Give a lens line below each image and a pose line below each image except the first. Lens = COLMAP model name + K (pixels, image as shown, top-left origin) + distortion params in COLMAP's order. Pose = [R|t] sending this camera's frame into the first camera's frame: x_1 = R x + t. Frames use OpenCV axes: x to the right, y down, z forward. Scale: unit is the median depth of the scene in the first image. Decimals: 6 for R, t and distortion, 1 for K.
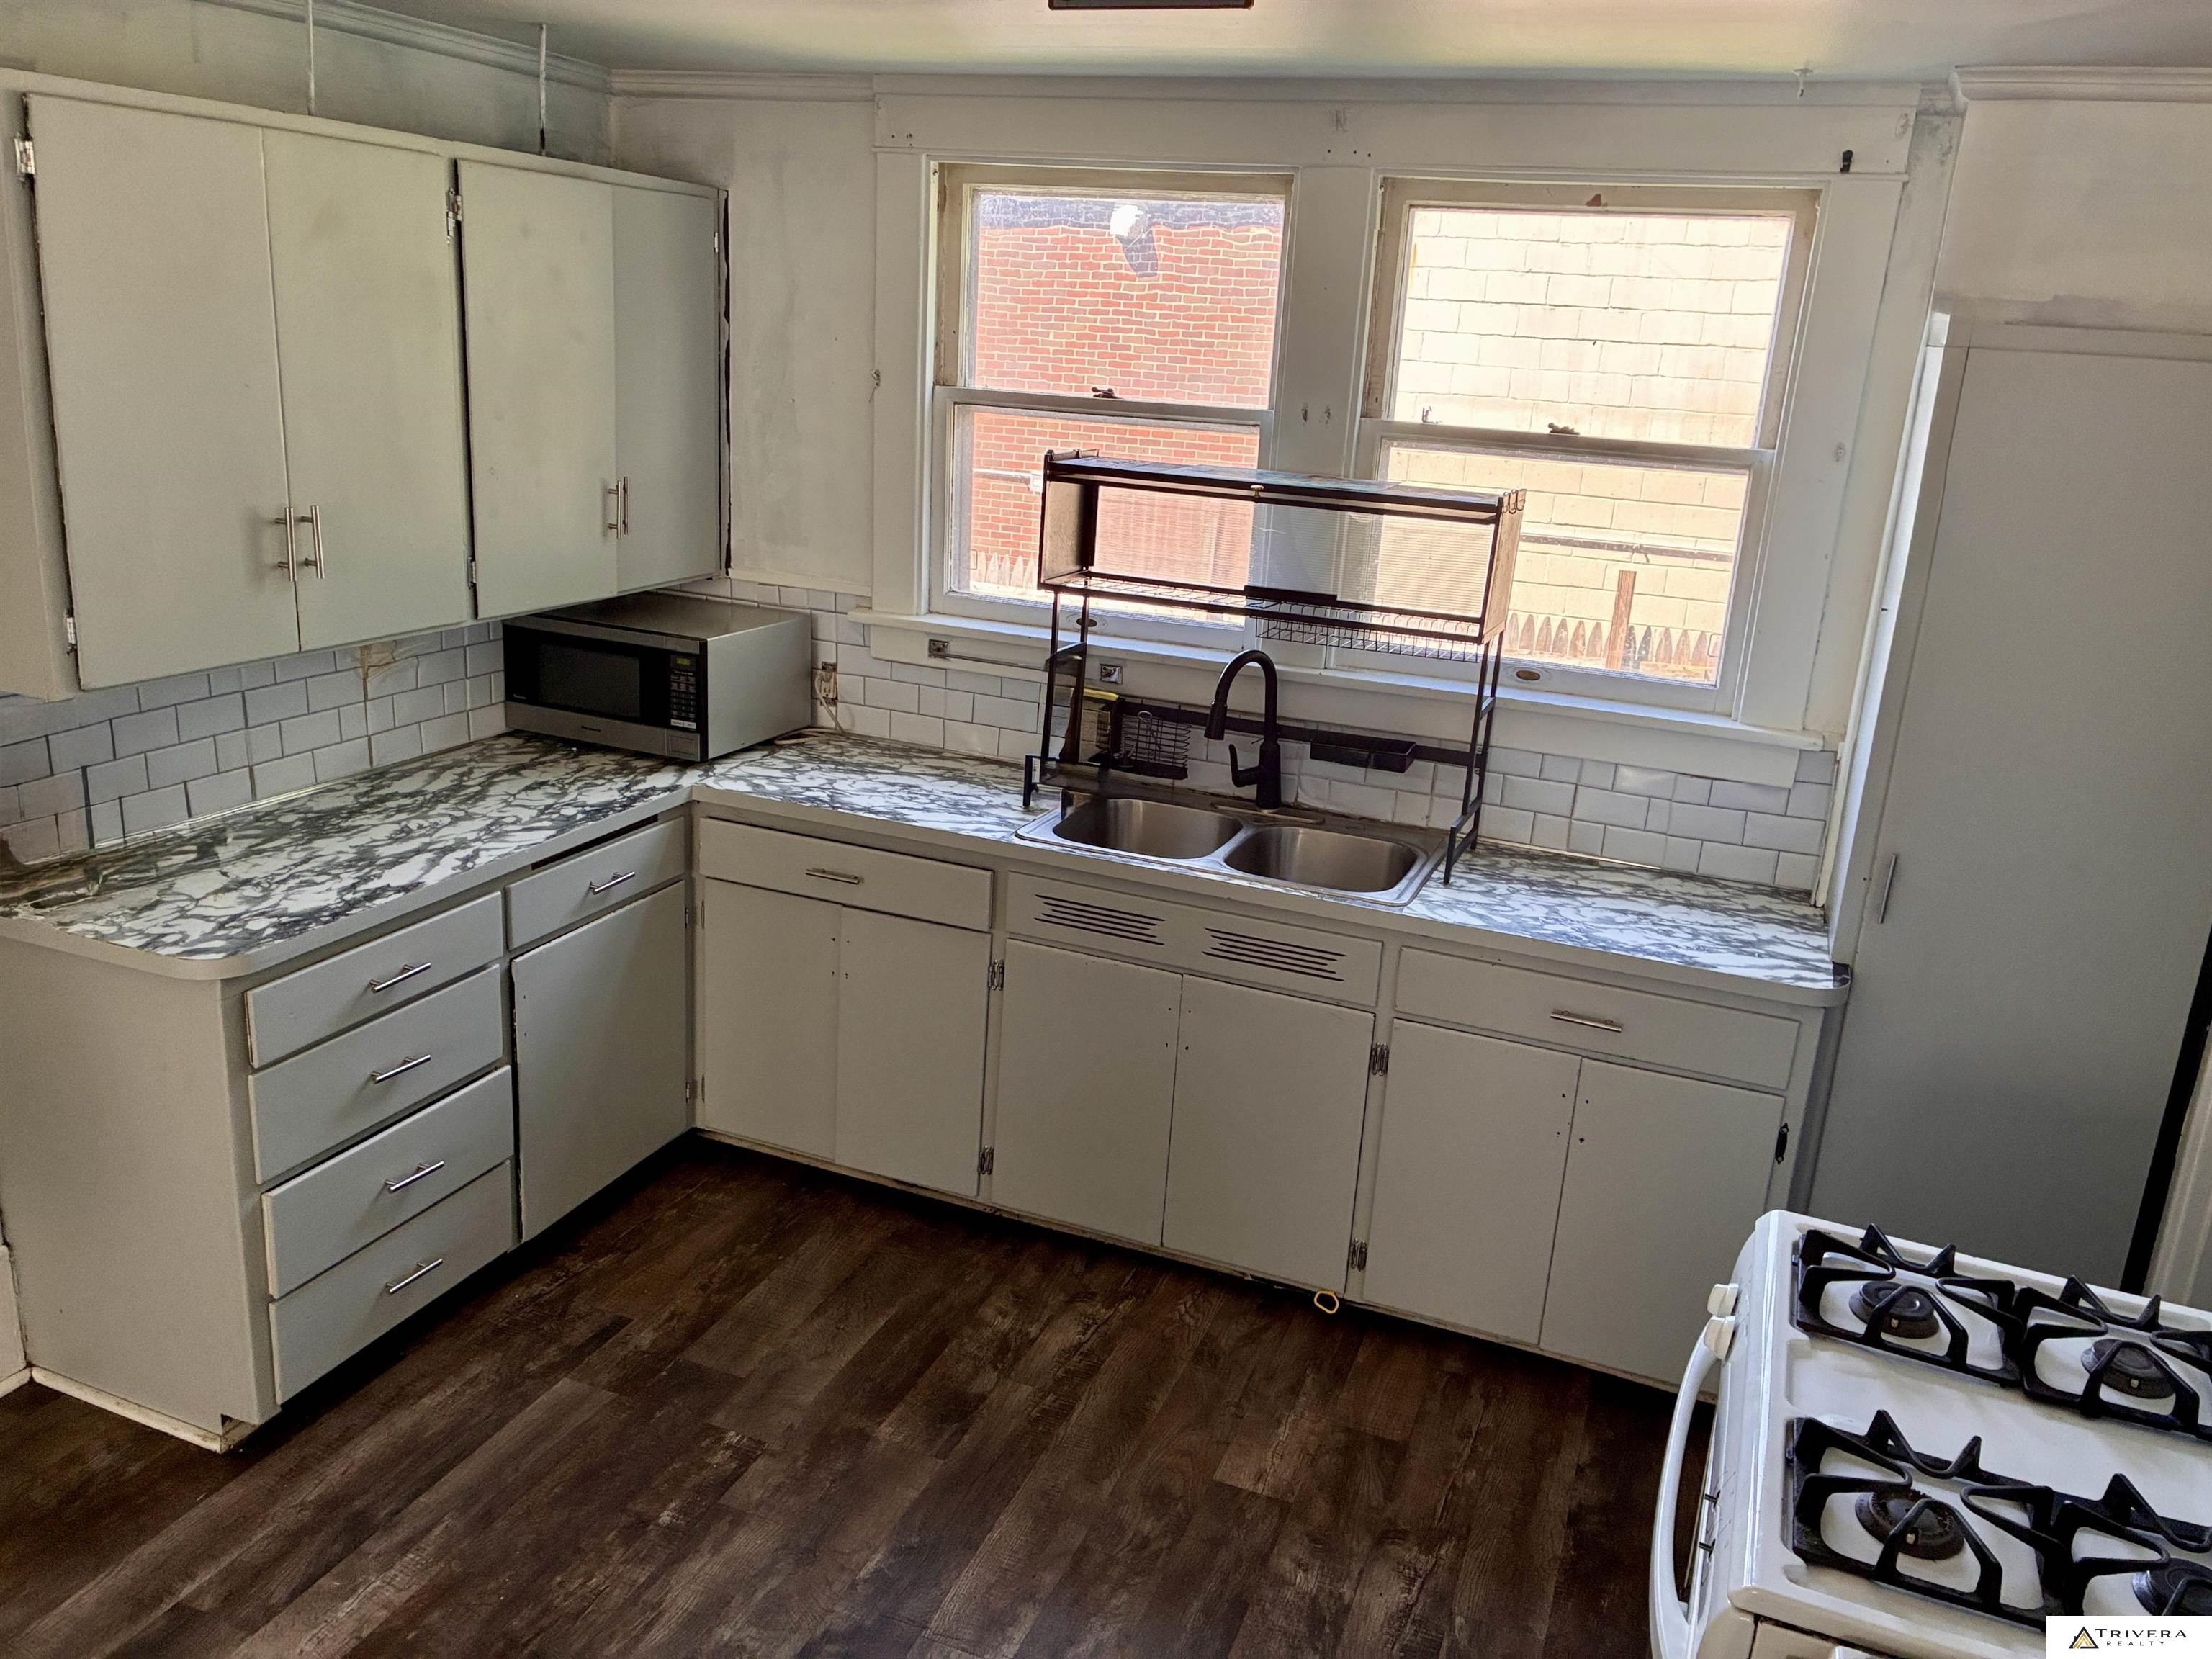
lens RADIAL K [[1706.6, 0, 1111.6], [0, 1706.6, 797.1], [0, 0, 1]] dist [0.047408, -0.001587]
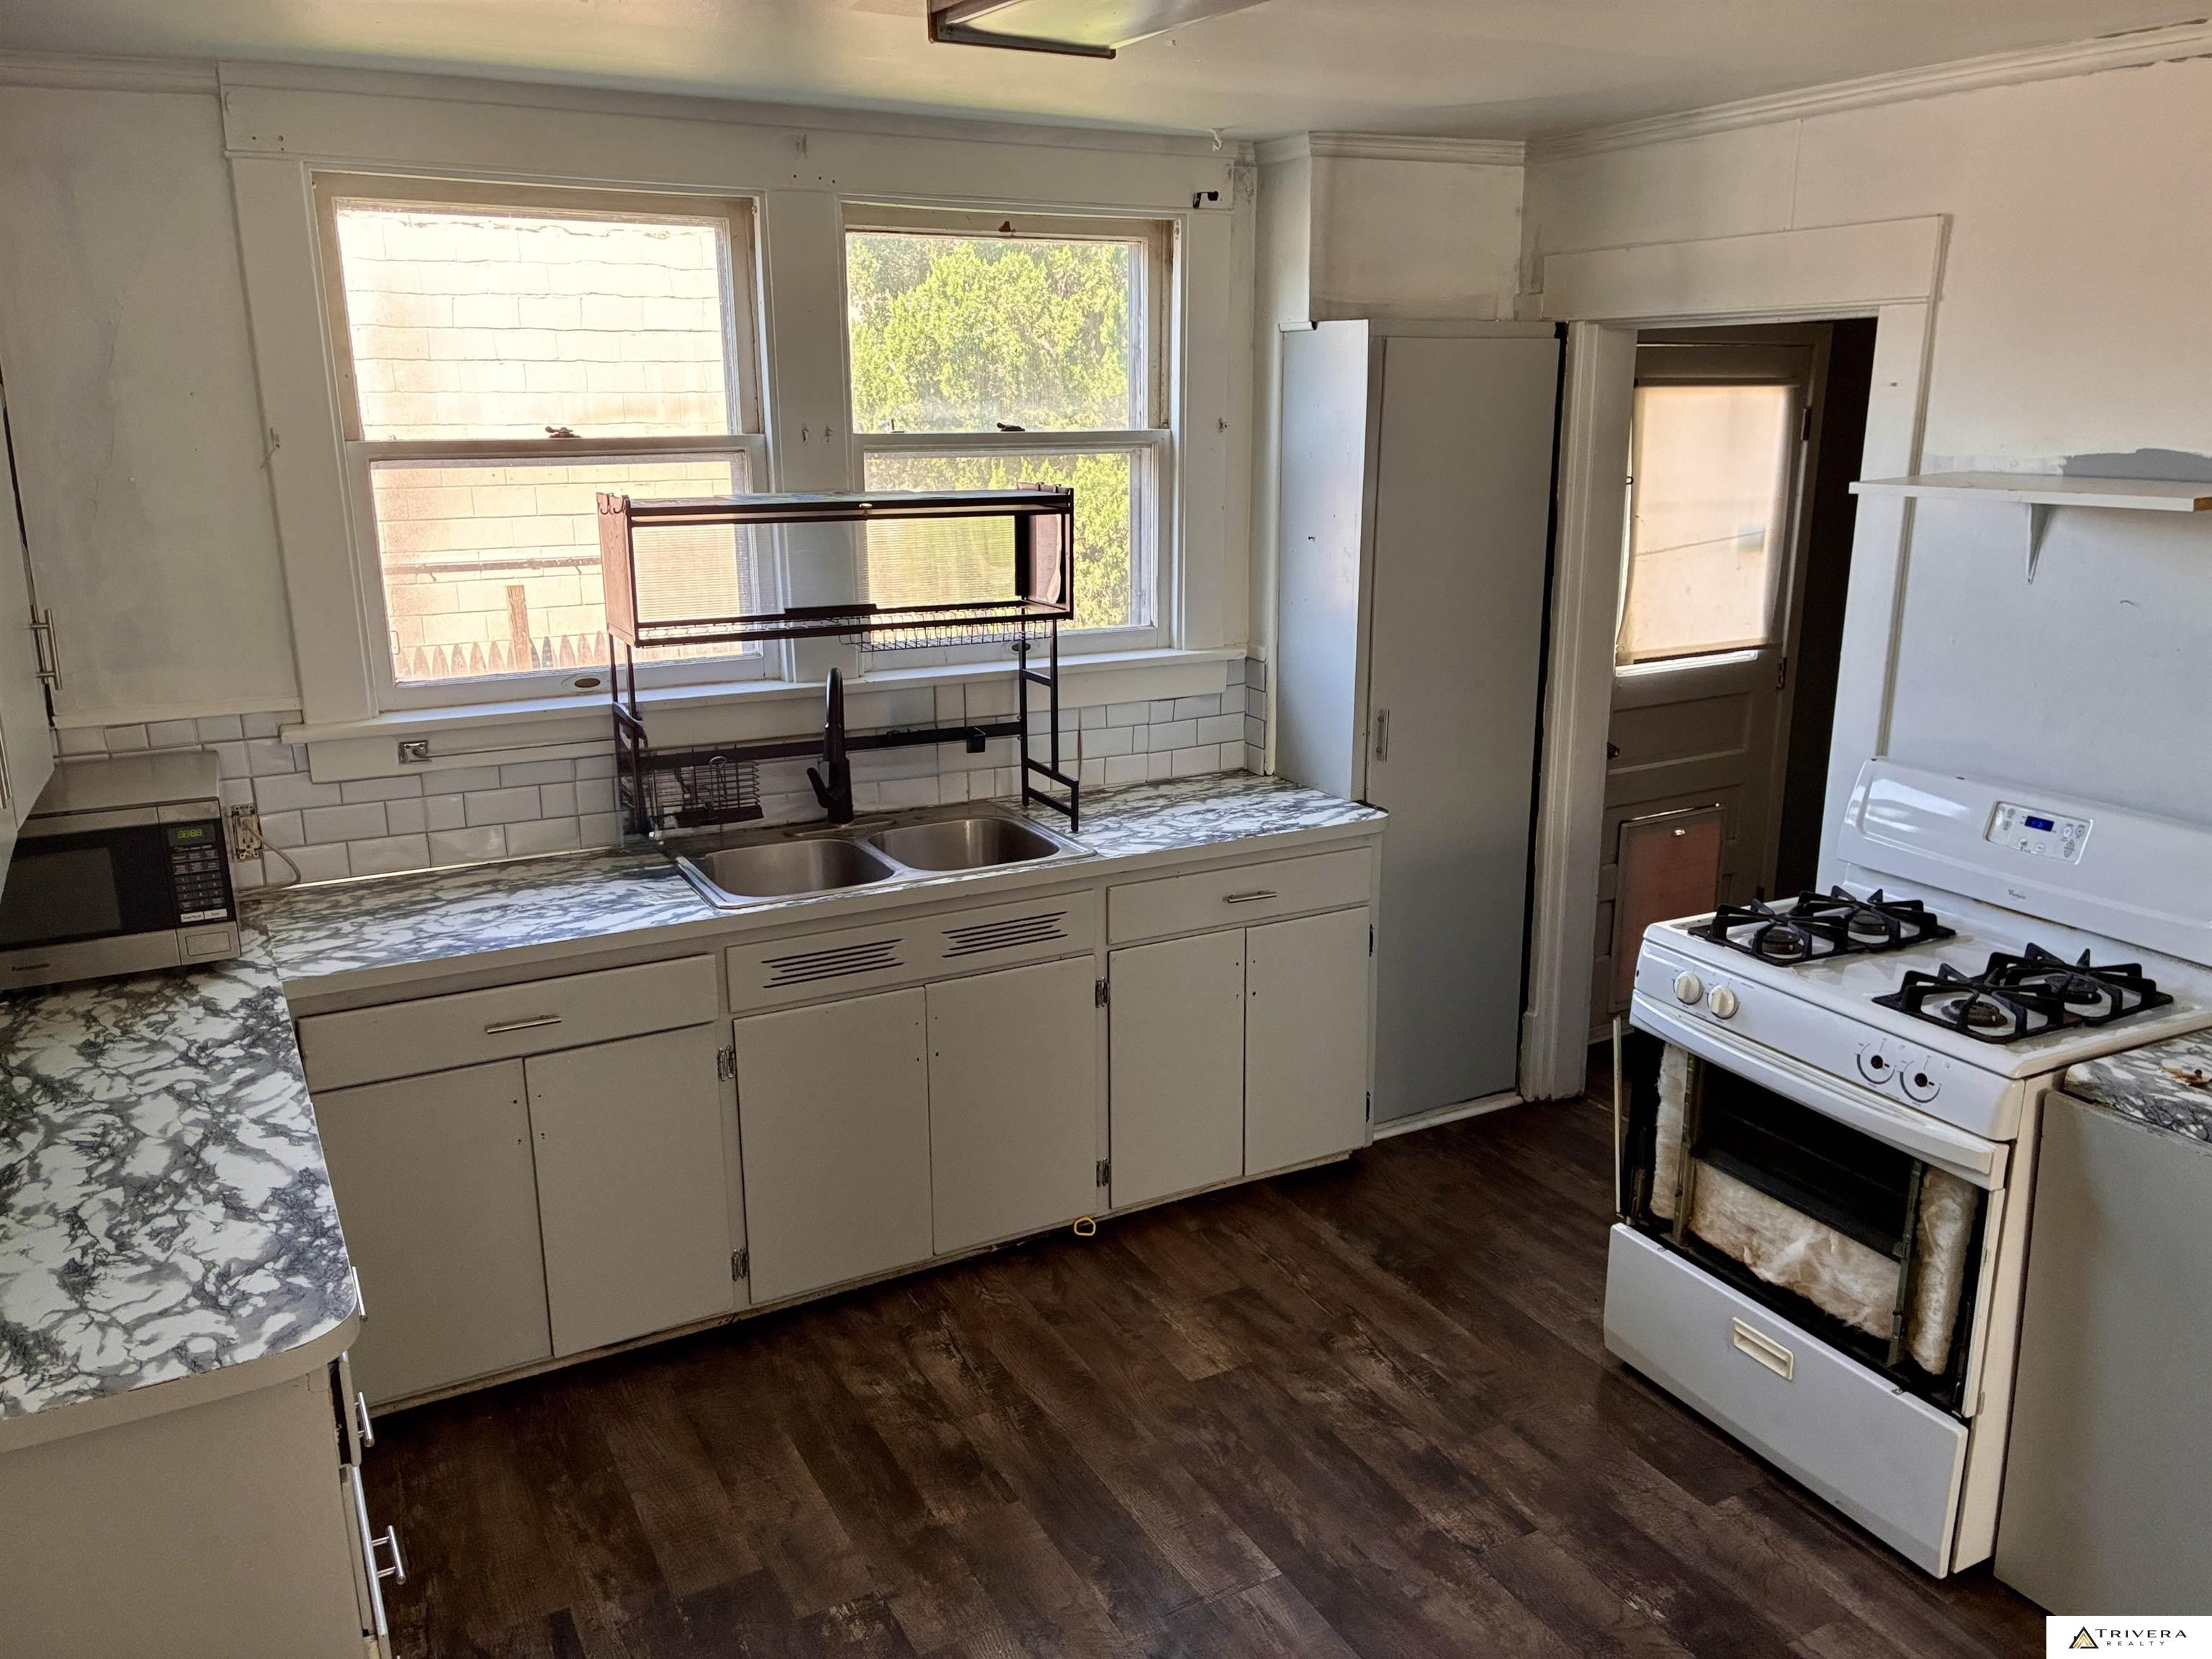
lens RADIAL K [[1705.8, 0, 1114.6], [0, 1705.8, 807.7], [0, 0, 1]] dist [0.024345, 0.001959]
pose [[0.634759, -0.247528, 0.731991, -0.577603], [0.245996, 0.962750, 0.112241, -0.080400], [-0.732507, 0.108821, 0.672005, 0.213835]]
